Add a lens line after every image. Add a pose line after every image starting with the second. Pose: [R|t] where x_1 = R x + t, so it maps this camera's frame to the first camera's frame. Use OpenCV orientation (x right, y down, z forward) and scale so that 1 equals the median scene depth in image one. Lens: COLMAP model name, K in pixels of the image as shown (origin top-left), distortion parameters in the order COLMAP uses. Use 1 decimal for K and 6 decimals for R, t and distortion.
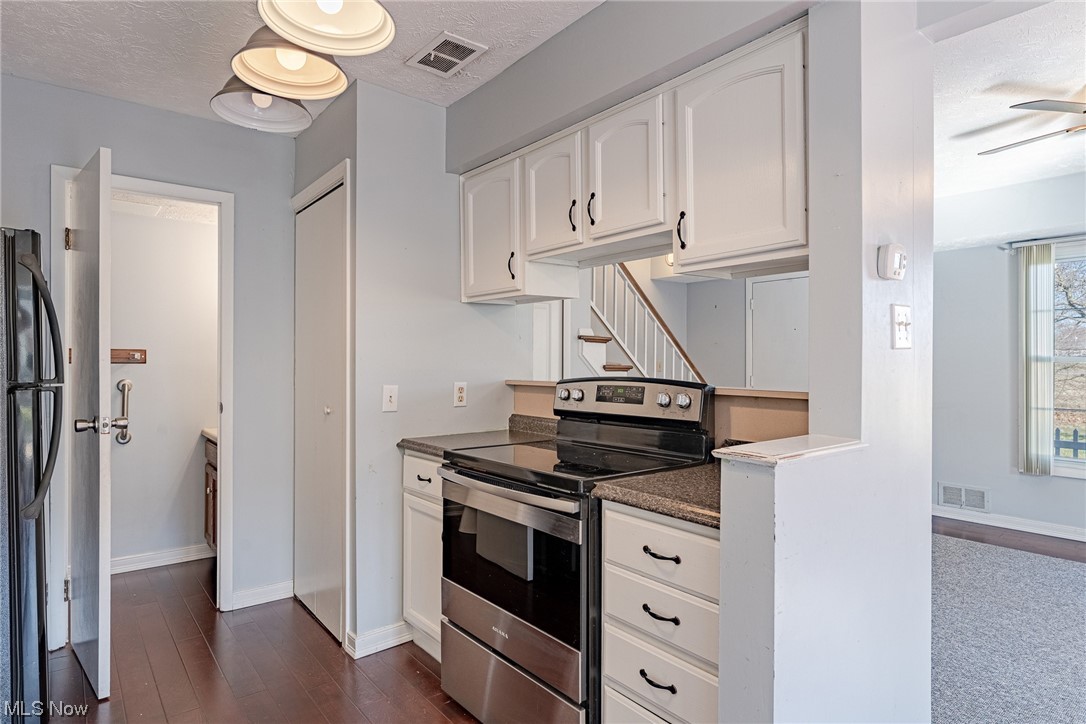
lens RADIAL K [[601.7, 0, 541.7], [0, 601.7, 359.8], [0, 0, 1]] dist [-0.000291, -0.001060]
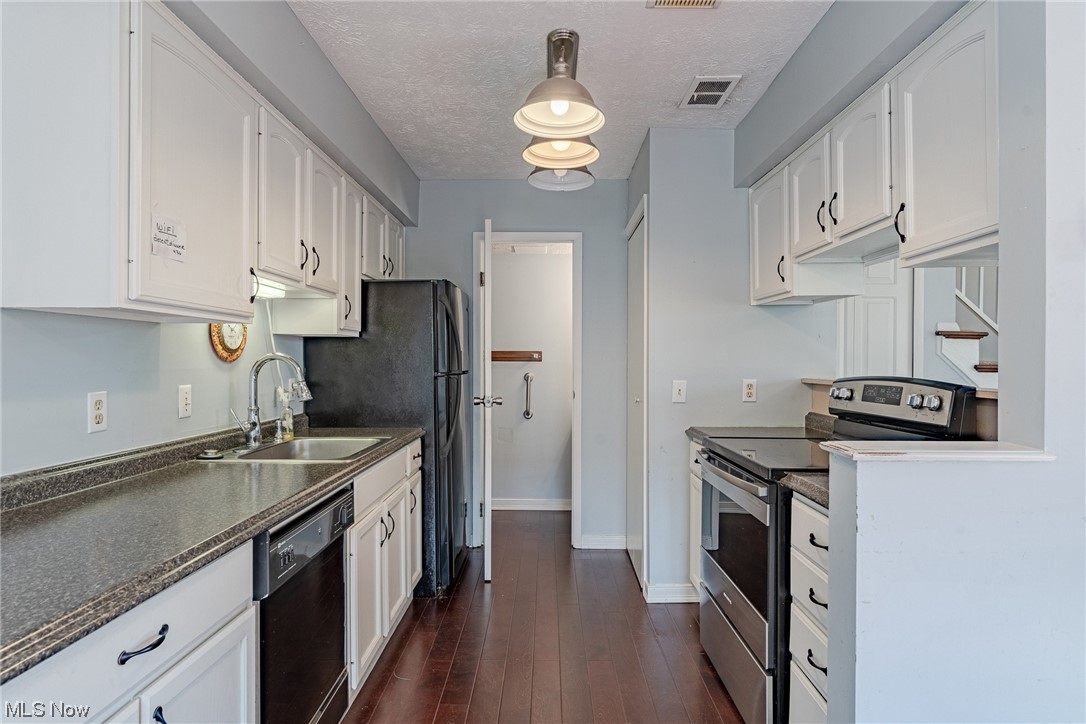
lens RADIAL K [[583.2, 0, 543.0], [0, 583.2, 362.0], [0, 0, 1]] dist [-0.001390, 0.000429]
pose [[0.781288, 0.003114, -0.624163, 0.266478], [0.000187, 0.999986, 0.005222, 0.000599], [0.624171, -0.004196, 0.781277, -0.058857]]
